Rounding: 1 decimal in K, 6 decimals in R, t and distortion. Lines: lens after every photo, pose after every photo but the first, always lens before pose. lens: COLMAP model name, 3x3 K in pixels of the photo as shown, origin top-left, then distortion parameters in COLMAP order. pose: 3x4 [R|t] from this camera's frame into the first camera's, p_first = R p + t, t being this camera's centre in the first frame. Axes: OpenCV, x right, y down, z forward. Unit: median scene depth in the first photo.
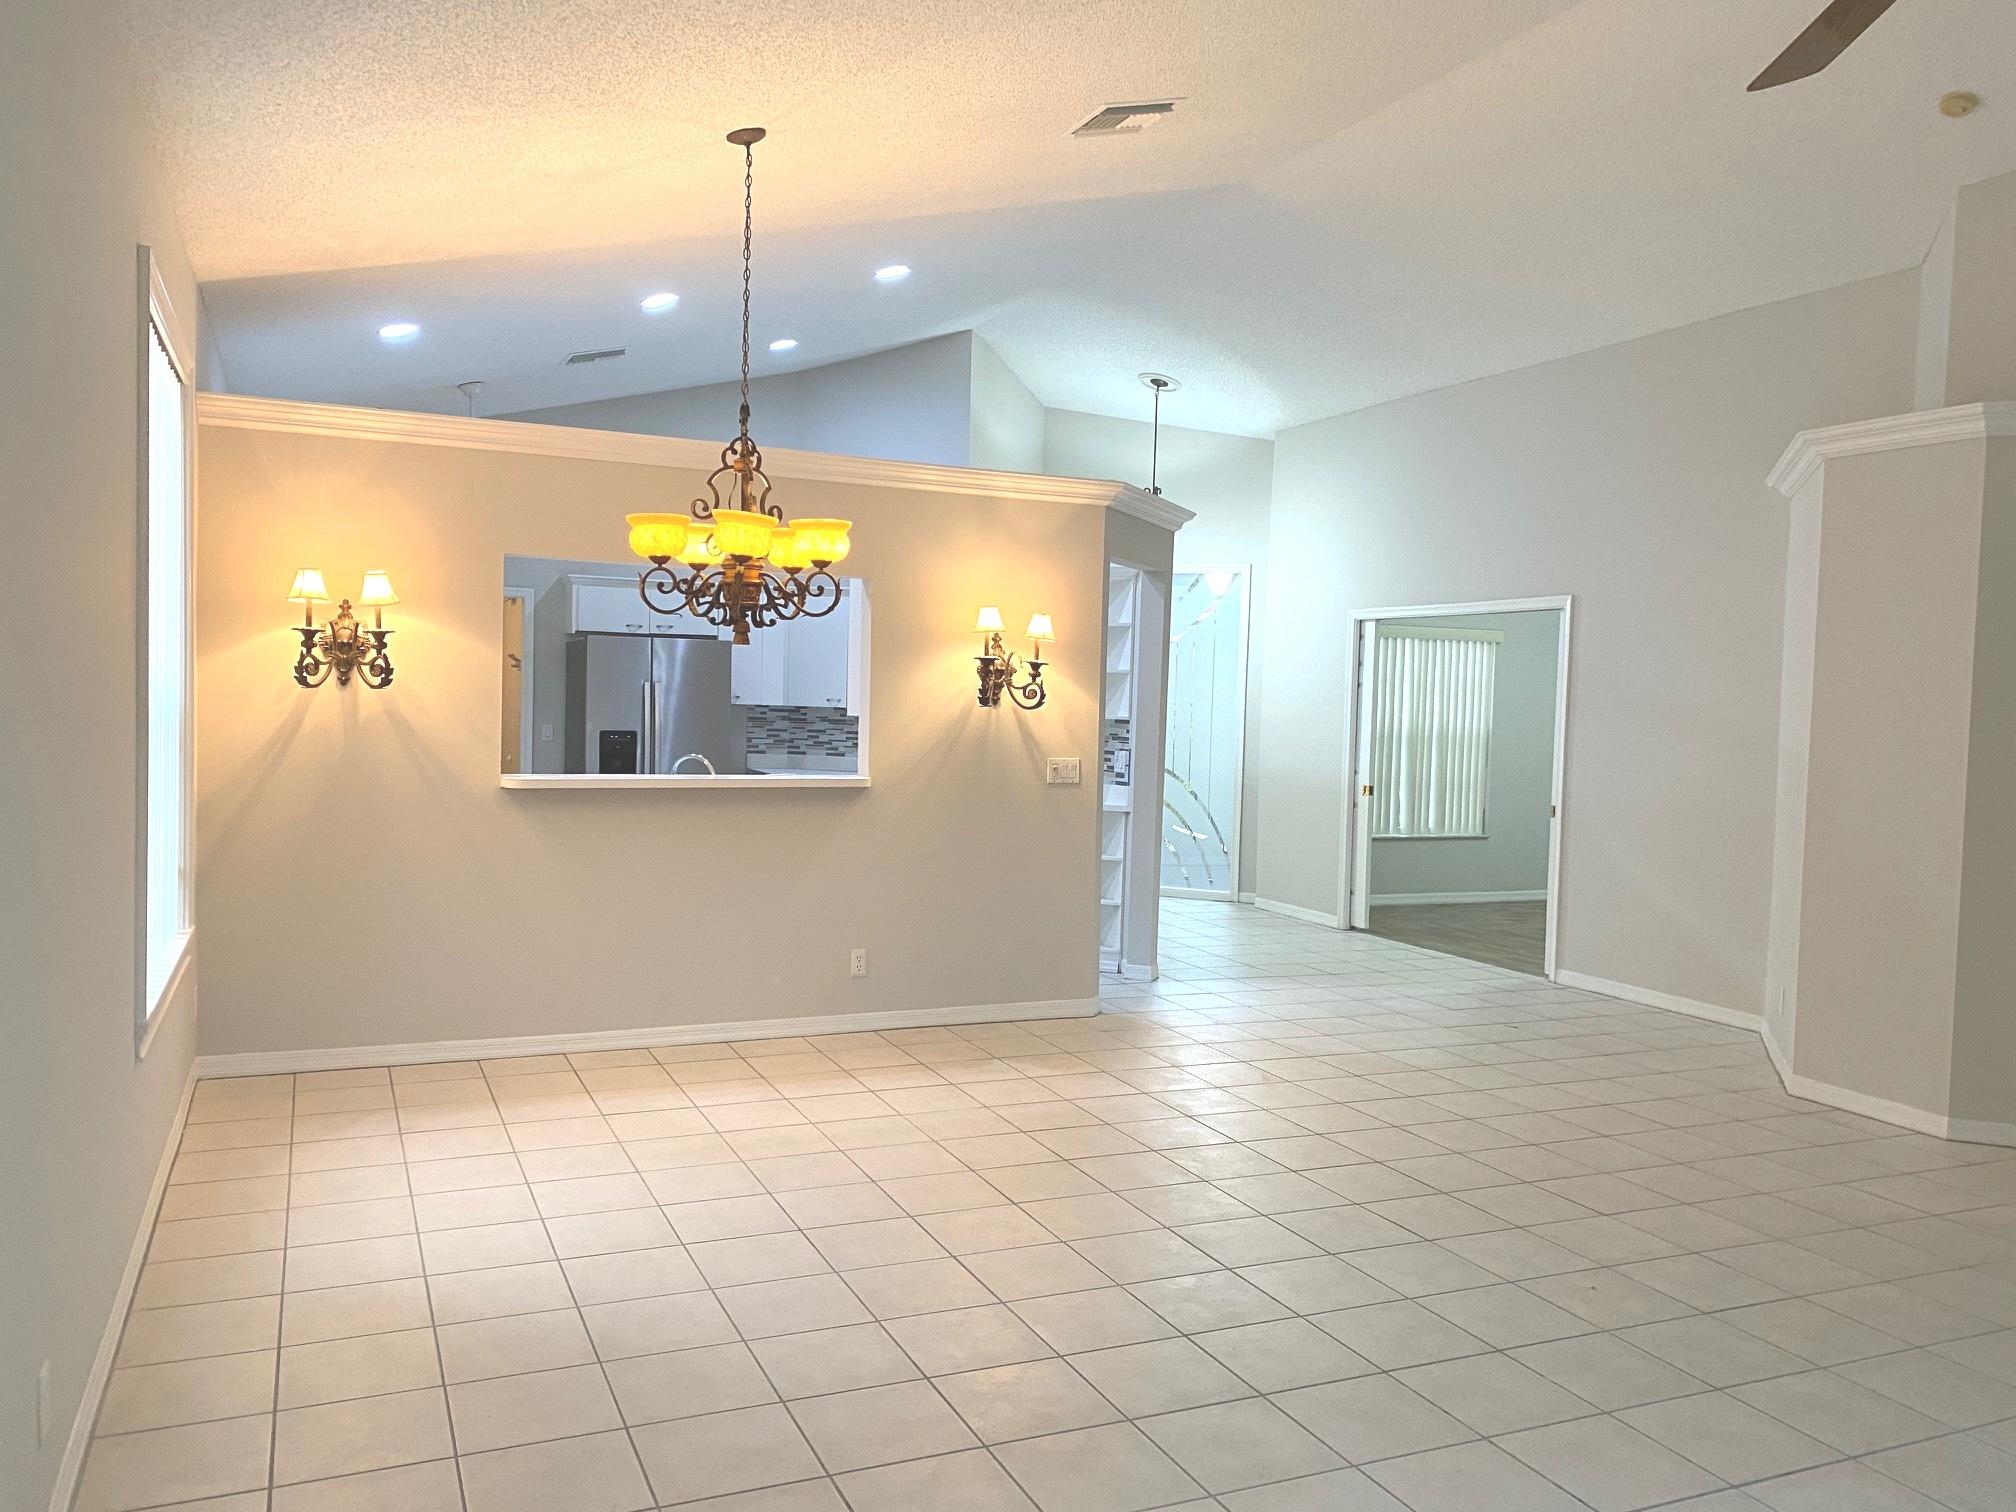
lens RADIAL K [[1574.7, 0, 1008.0], [0, 1574.7, 756.0], [0, 0, 1]] dist [-0.003454, -0.004709]
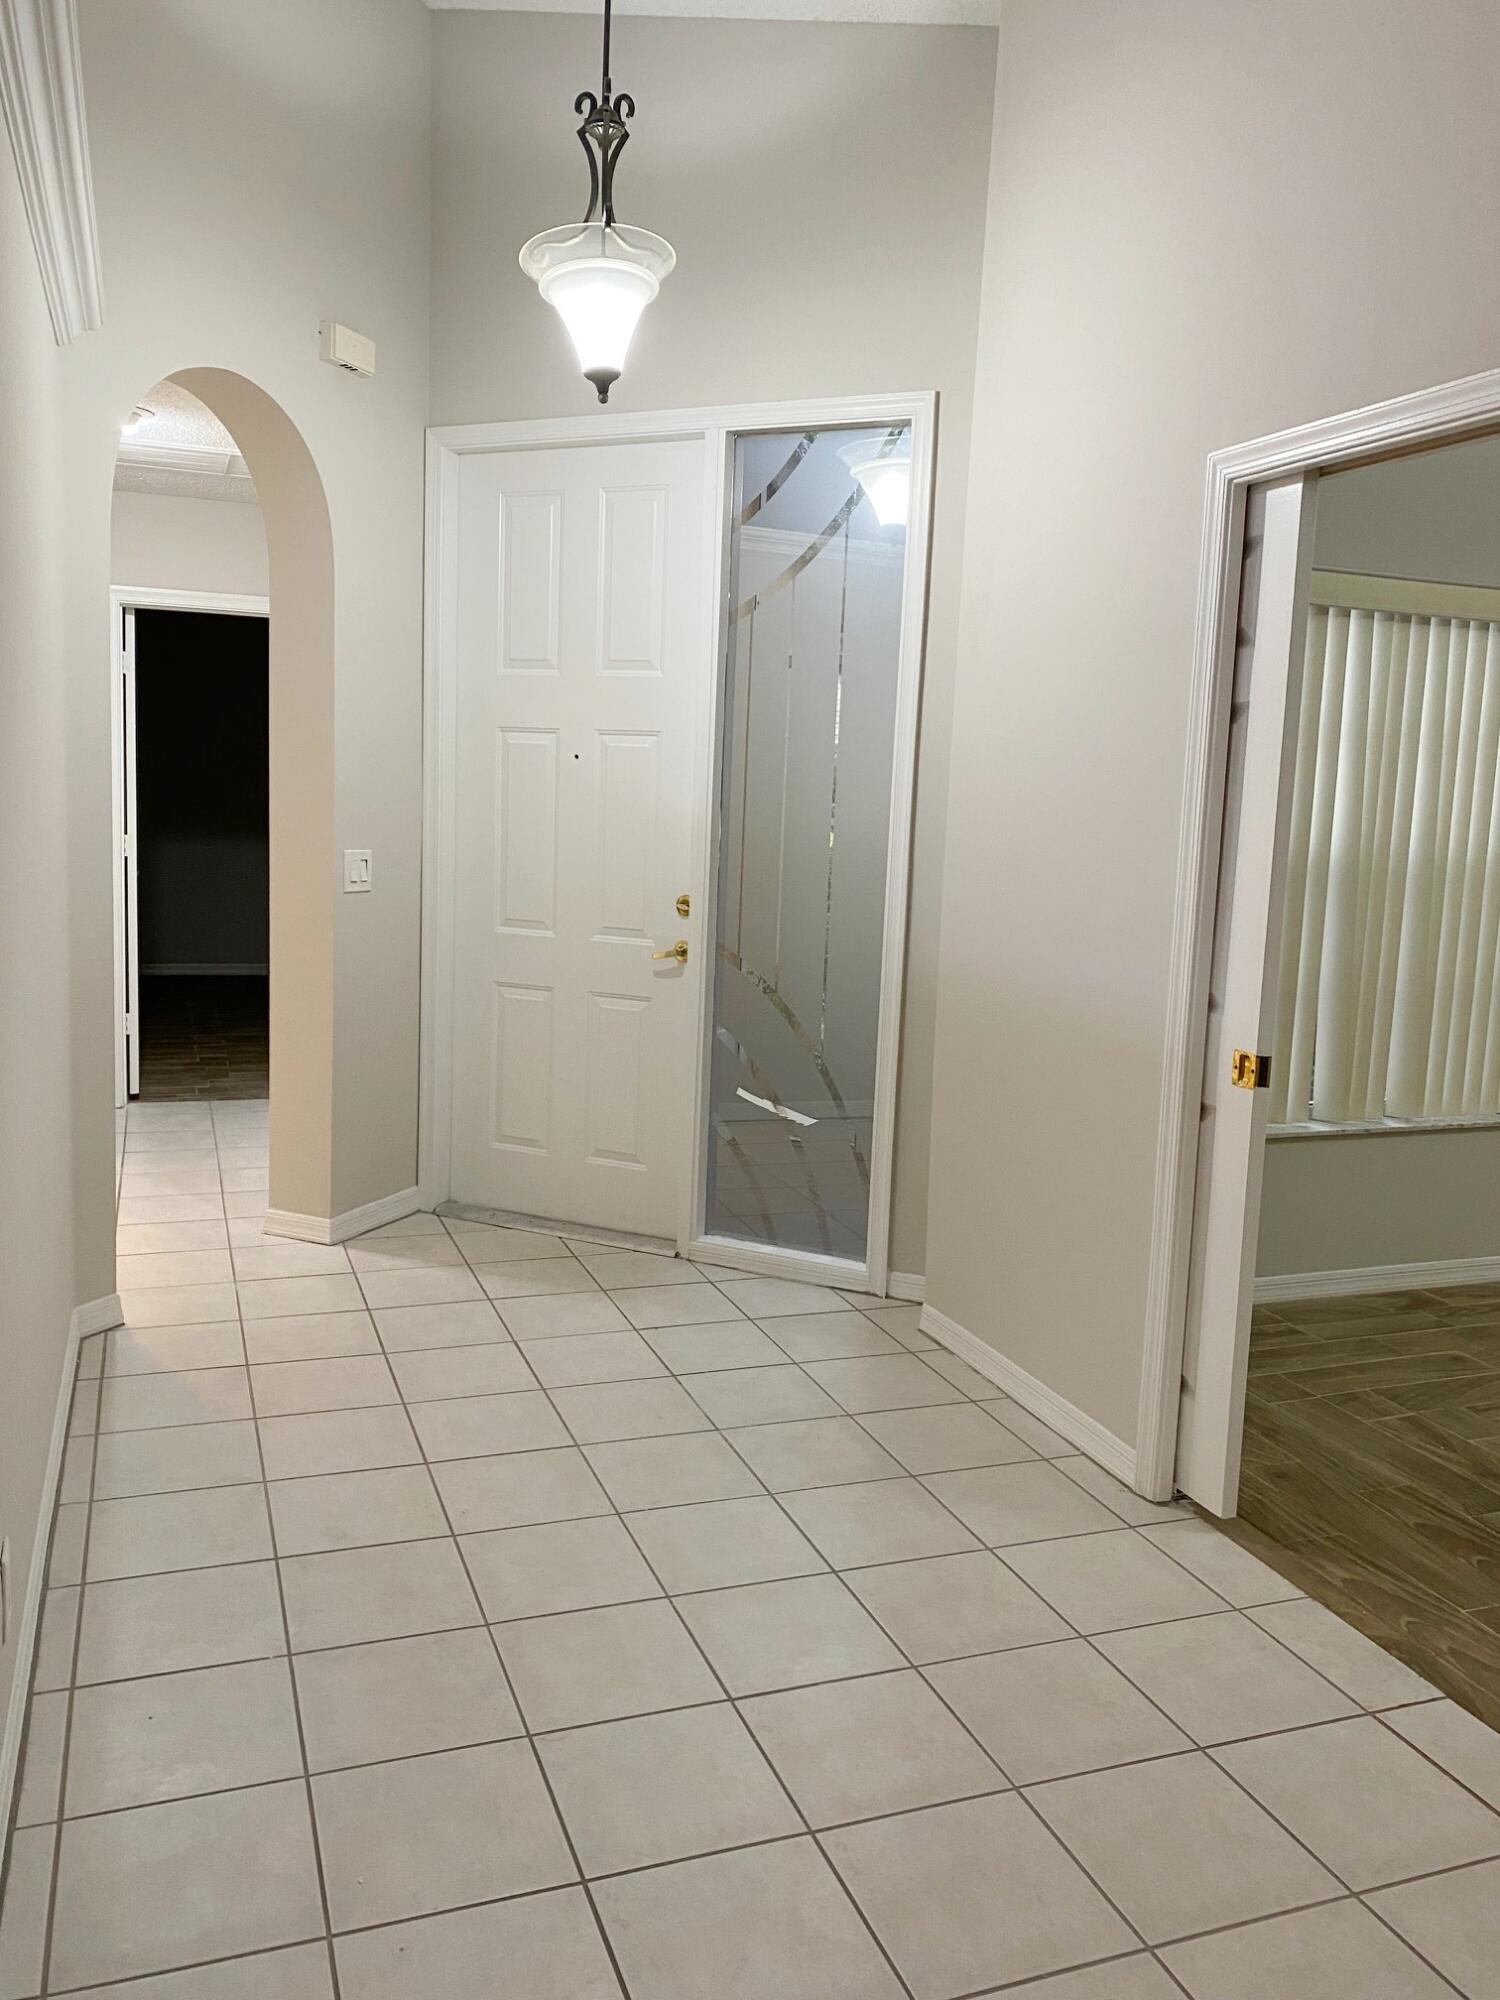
lens RADIAL K [[1562.2, 0, 750.0], [0, 1562.2, 1000.0], [0, 0, 1]] dist [-0.003454, -0.004709]
pose [[0.998344, 0.017809, -0.054701, 0.148409], [-0.012936, 0.996020, 0.088191, -0.015572], [0.056054, -0.087337, 0.994601, 0.695505]]
